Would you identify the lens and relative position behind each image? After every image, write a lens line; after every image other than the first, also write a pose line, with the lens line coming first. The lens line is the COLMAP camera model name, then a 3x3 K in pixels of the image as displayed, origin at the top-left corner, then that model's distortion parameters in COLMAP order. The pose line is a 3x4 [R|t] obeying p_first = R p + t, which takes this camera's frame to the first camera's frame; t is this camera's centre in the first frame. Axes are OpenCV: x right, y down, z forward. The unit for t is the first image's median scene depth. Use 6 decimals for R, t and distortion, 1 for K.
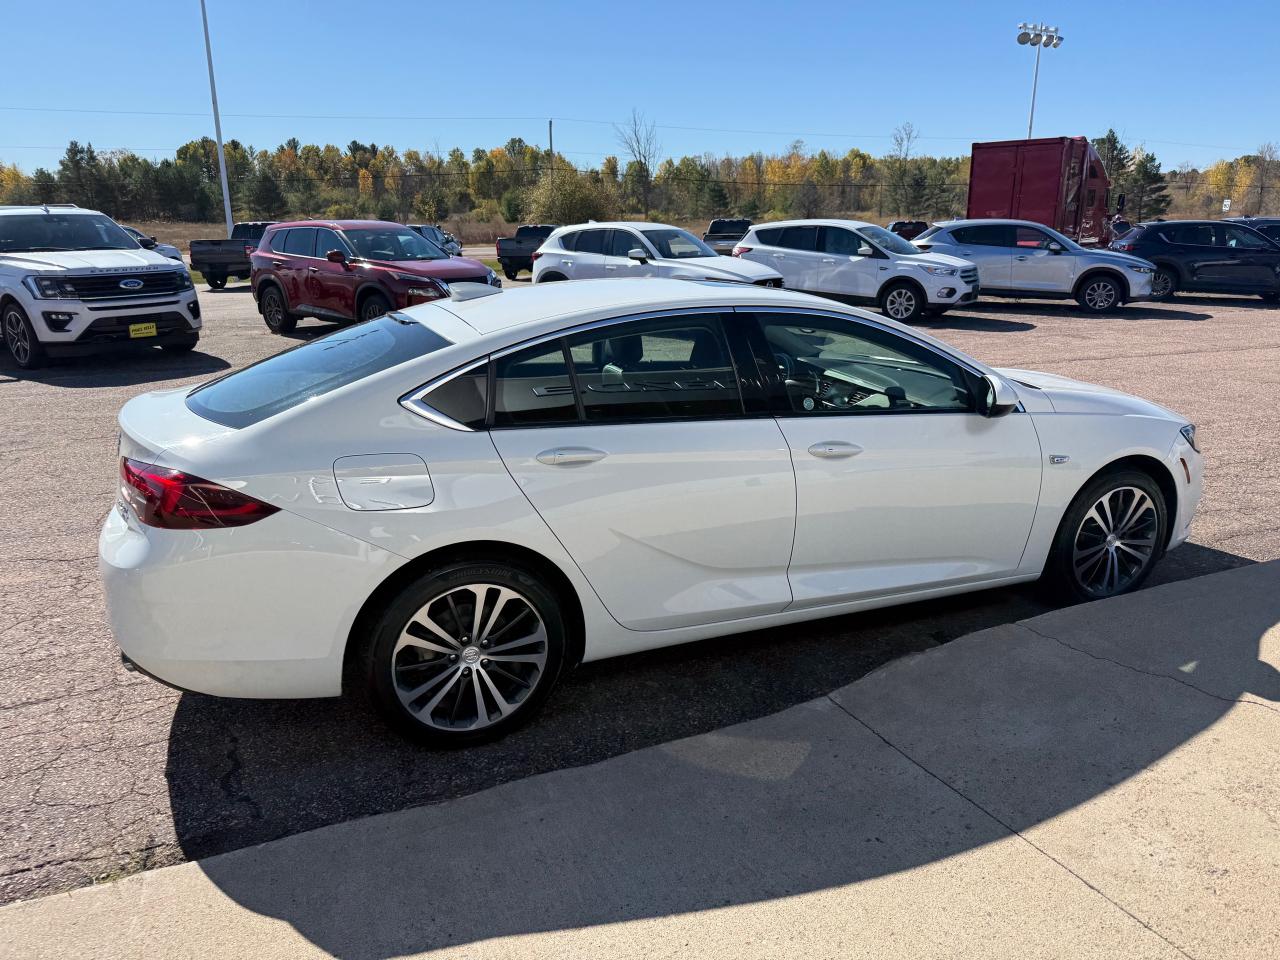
lens RADIAL K [[901.6, 0, 651.8], [0, 901.6, 479.2], [0, 0, 1]] dist [0.025270, -0.036492]
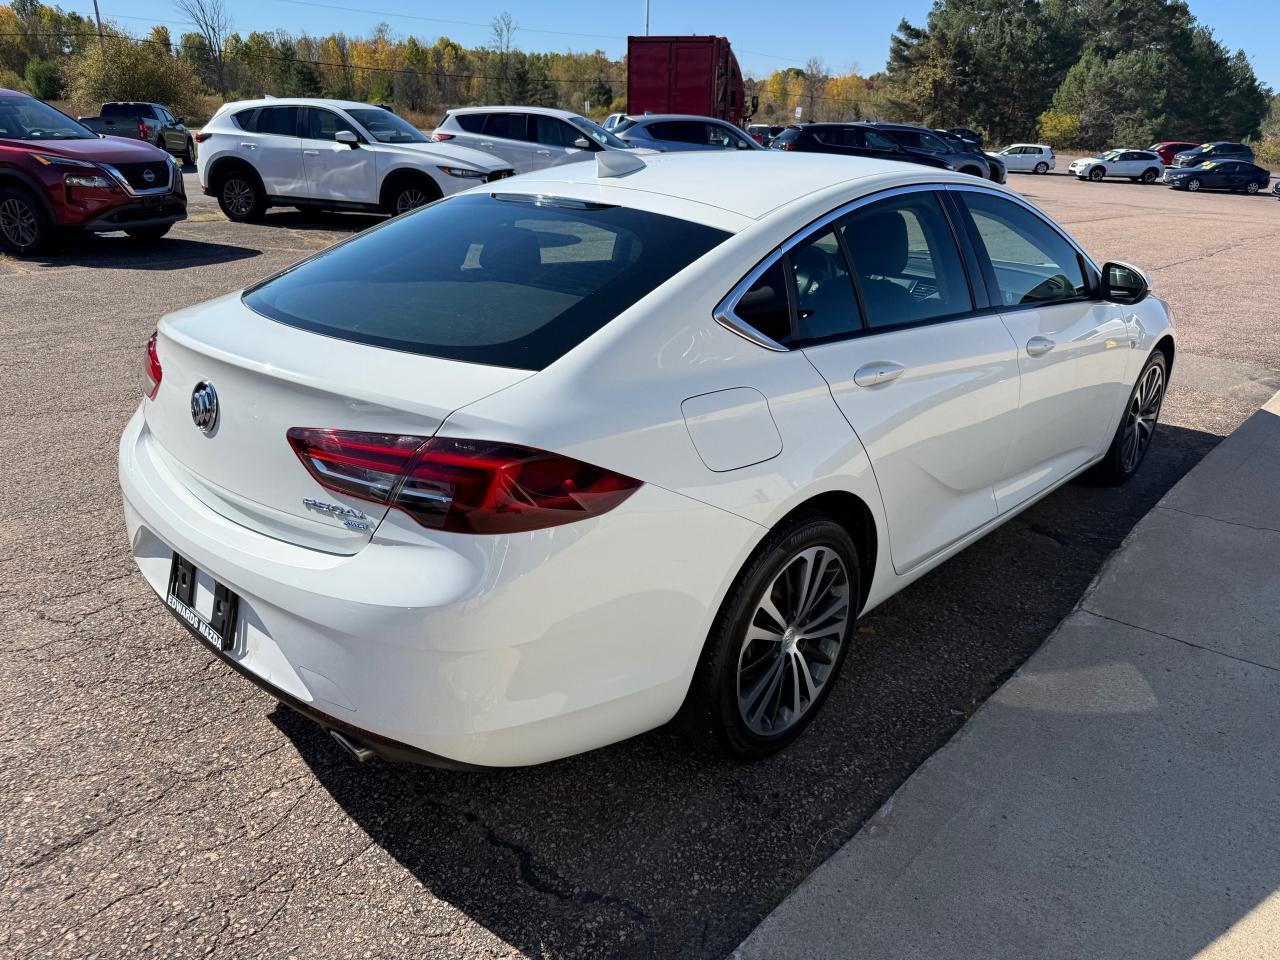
lens RADIAL K [[901.6, 0, 653.4], [0, 901.6, 478.6], [0, 0, 1]] dist [0.025270, -0.036492]
pose [[0.913794, -0.117720, 0.388744, -0.121874], [0.076811, 0.989894, 0.119207, -0.009008], [-0.398849, -0.079071, 0.913601, 0.069537]]
